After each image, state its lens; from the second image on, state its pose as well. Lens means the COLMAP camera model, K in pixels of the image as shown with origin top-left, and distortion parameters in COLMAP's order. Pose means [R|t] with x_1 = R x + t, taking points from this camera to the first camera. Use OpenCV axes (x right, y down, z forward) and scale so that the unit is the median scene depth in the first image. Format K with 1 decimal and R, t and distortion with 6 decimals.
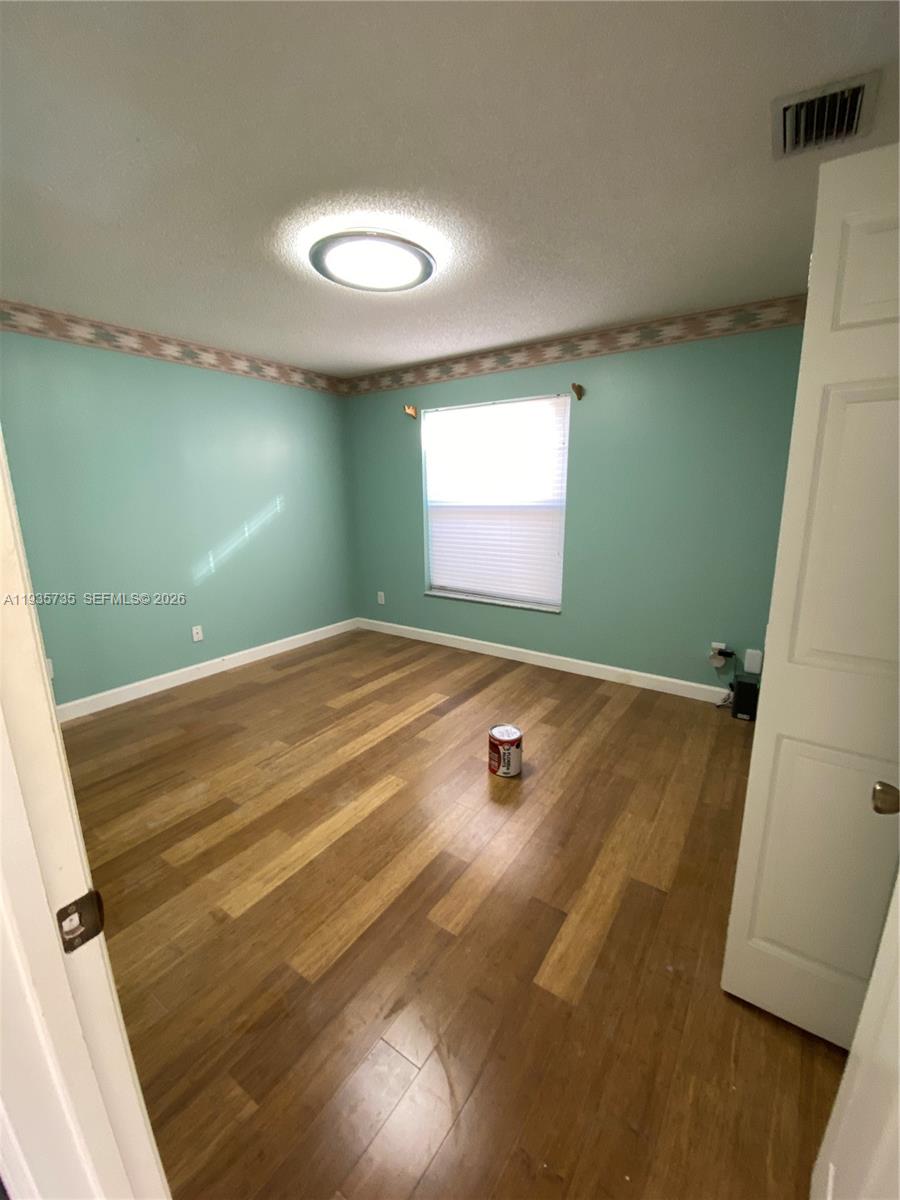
lens RADIAL K [[484.2, 0, 450.0], [0, 484.2, 600.0], [0, 0, 1]] dist [0.035601, -0.022235]
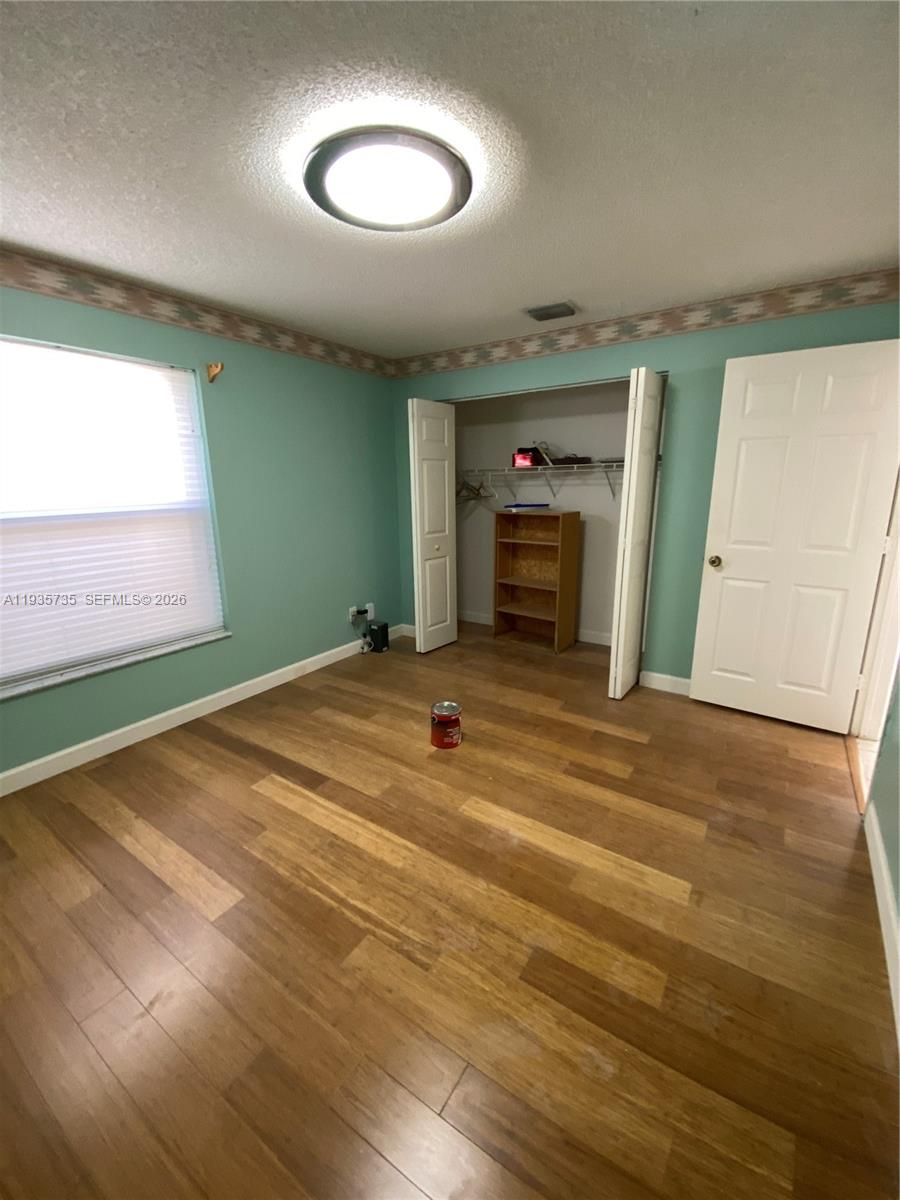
lens RADIAL K [[496.2, 0, 450.0], [0, 496.2, 600.0], [0, 0, 1]] dist [0.032309, 0.000006]
pose [[-0.005943, -0.233802, 0.972266, -0.797057], [0.231650, 0.945514, 0.228784, -0.186046], [-0.972781, 0.226585, 0.048541, 0.769491]]
